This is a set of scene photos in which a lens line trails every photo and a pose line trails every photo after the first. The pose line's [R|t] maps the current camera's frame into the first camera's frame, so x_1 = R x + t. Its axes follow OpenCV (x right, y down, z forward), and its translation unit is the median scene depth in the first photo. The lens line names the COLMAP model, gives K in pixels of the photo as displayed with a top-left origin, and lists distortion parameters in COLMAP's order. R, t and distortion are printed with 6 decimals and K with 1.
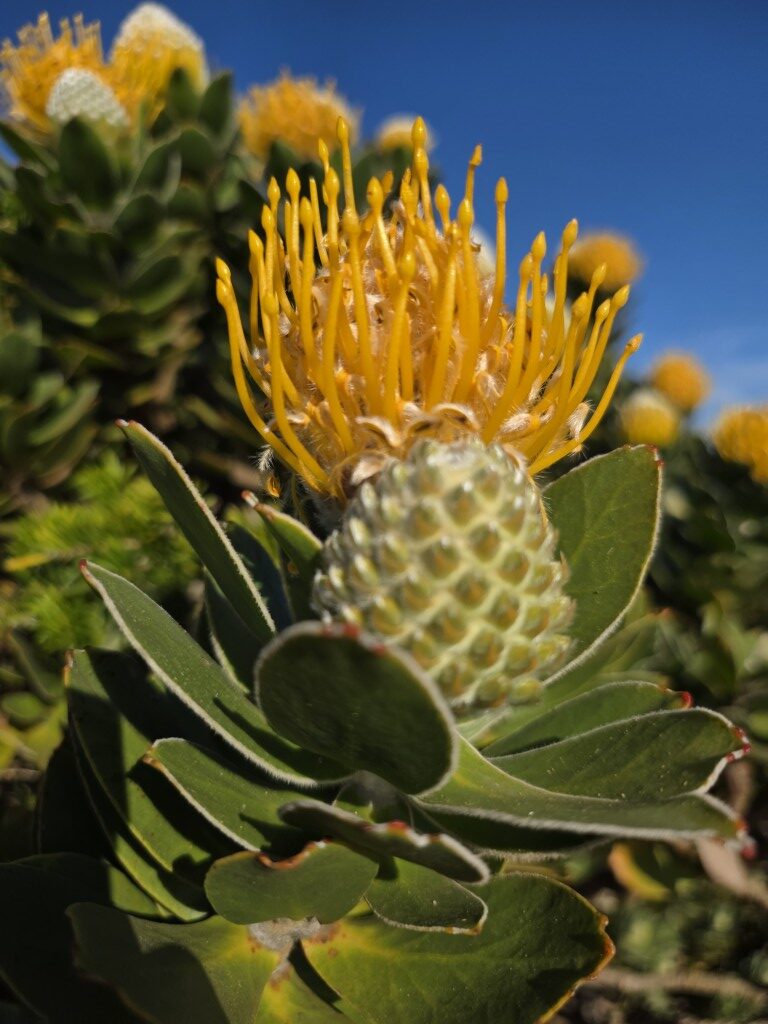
lens RADIAL K [[684.2, 0, 453.7], [0, 684.2, 511.9], [0, 0, 1]] dist [-0.037051, -0.002022]
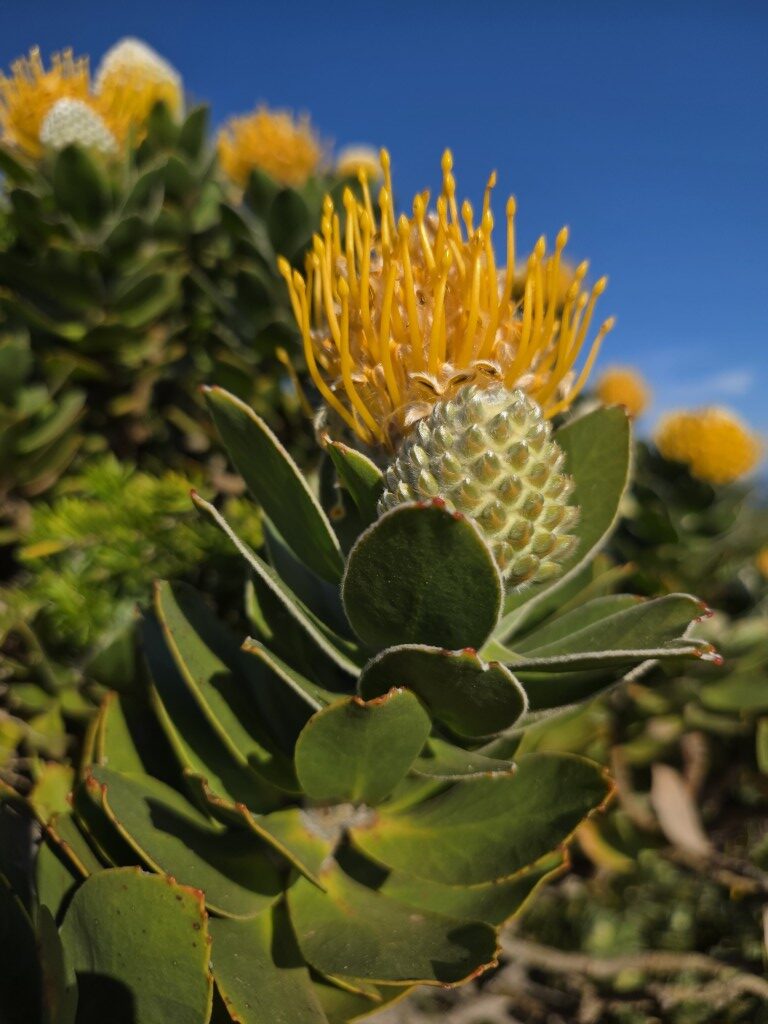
lens RADIAL K [[684.2, 0, 453.7], [0, 684.2, 511.9], [0, 0, 1]] dist [-0.037051, -0.002022]
pose [[0.996190, -0.028325, 0.082484, -0.142725], [0.031326, 0.998885, -0.035327, 0.145193], [-0.081391, 0.037776, 0.995966, -0.251956]]
